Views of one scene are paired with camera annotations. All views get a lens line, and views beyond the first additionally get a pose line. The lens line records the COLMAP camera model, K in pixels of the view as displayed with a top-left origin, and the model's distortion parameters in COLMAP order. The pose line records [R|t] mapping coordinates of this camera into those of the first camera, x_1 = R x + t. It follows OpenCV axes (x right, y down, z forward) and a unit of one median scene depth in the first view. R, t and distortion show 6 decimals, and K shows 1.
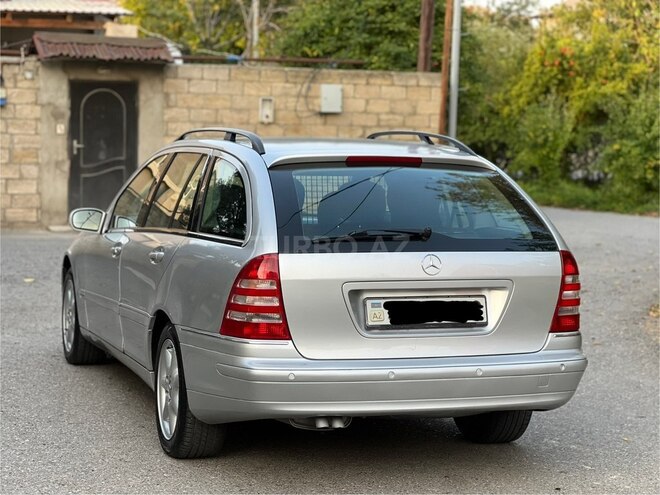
lens RADIAL K [[1485.9, 0, 329.7], [0, 1485.9, 246.7], [0, 0, 1]] dist [0.206522, 0.000000]
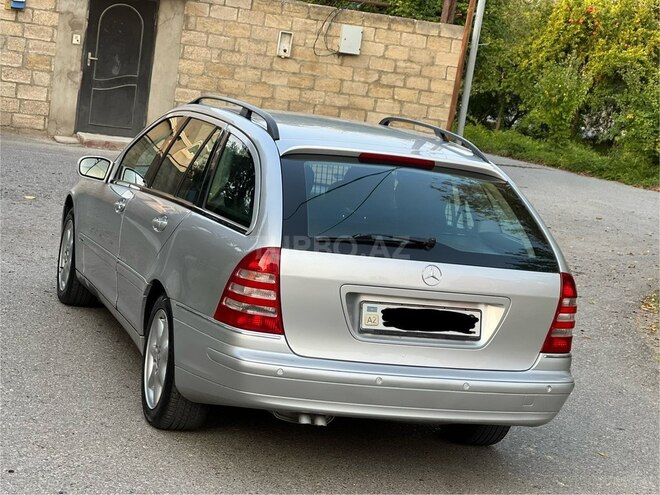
lens RADIAL K [[1485.9, 0, 329.6], [0, 1485.9, 241.5], [0, 0, 1]] dist [0.206522, 0.000000]
pose [[0.993255, 0.115864, 0.004368, -0.005142], [-0.115936, 0.991966, 0.050620, -0.040117], [0.001532, -0.050785, 0.998708, 0.000914]]
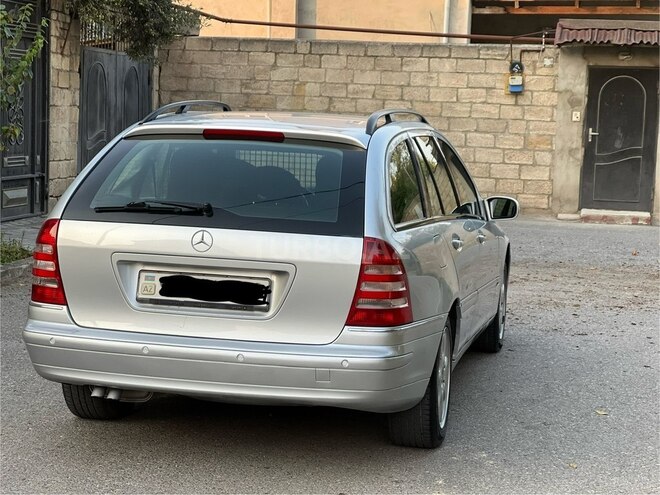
lens RADIAL K [[1485.9, 0, 325.3], [0, 1485.9, 249.6], [0, 0, 1]] dist [0.206522, 0.000000]
pose [[0.862280, 0.069003, -0.501709, 0.465683], [-0.066117, 0.997534, 0.023562, -0.007730], [0.502097, 0.012854, 0.864716, 0.158452]]
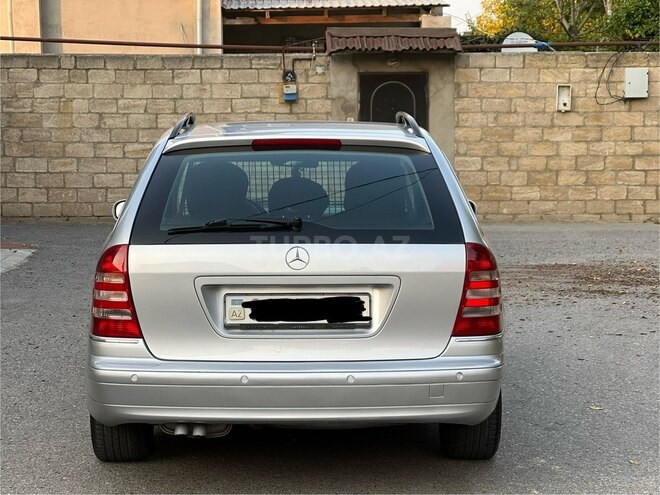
lens RADIAL K [[1485.9, 0, 327.7], [0, 1485.9, 247.1], [0, 0, 1]] dist [0.206522, 0.000000]
pose [[0.954756, 0.005695, -0.297335, 0.265167], [-0.004604, 0.999980, 0.004370, 0.001178], [0.297354, -0.002803, 0.954763, 0.112907]]
